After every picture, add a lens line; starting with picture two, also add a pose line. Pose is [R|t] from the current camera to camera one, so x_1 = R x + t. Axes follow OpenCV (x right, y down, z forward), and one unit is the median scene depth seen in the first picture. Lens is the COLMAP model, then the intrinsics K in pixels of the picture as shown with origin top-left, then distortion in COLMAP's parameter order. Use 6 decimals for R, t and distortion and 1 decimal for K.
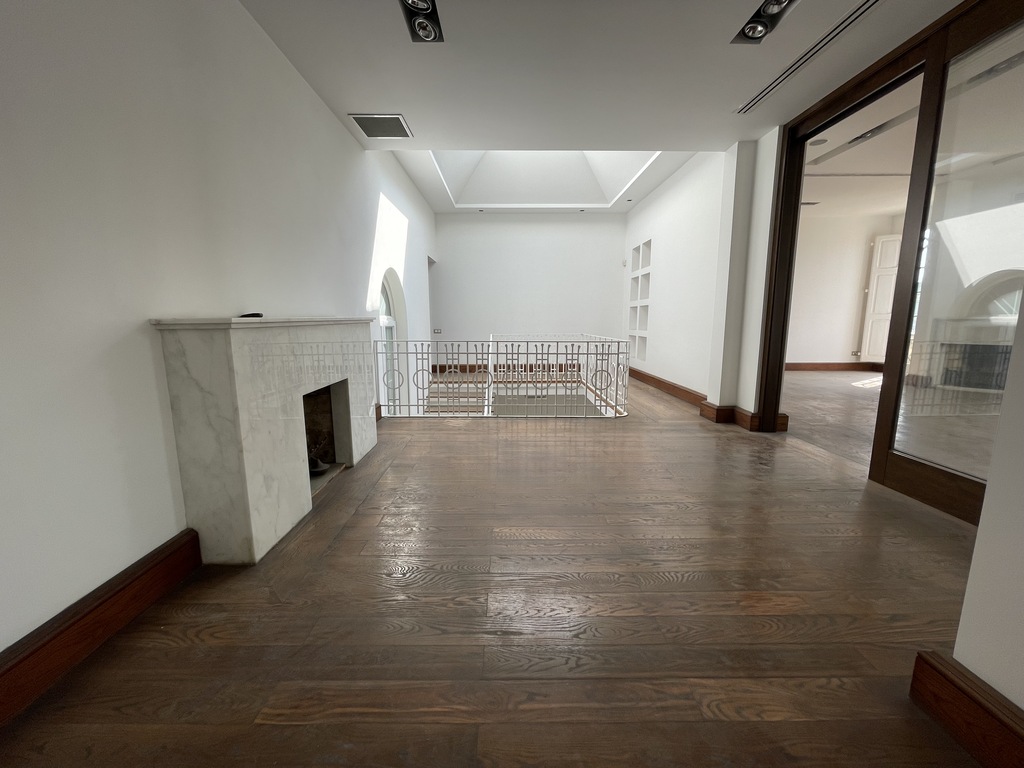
lens RADIAL K [[412.2, 0, 509.3], [0, 412.2, 382.6], [0, 0, 1]] dist [-0.001476, 0.000037]
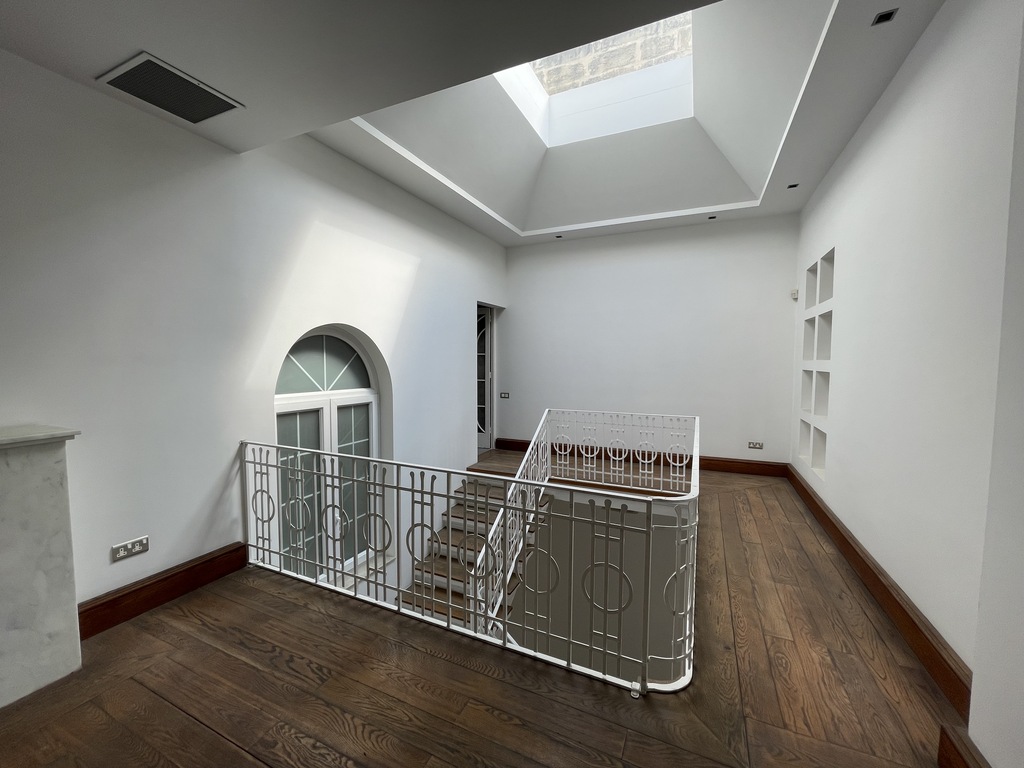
lens RADIAL K [[412.2, 0, 513.2], [0, 412.2, 384.6], [0, 0, 1]] dist [-0.001476, 0.000037]
pose [[0.907537, 0.032957, -0.418677, 0.190507], [-0.069832, 0.994880, -0.073056, -0.104903], [0.414126, 0.095538, 0.905192, 0.361011]]
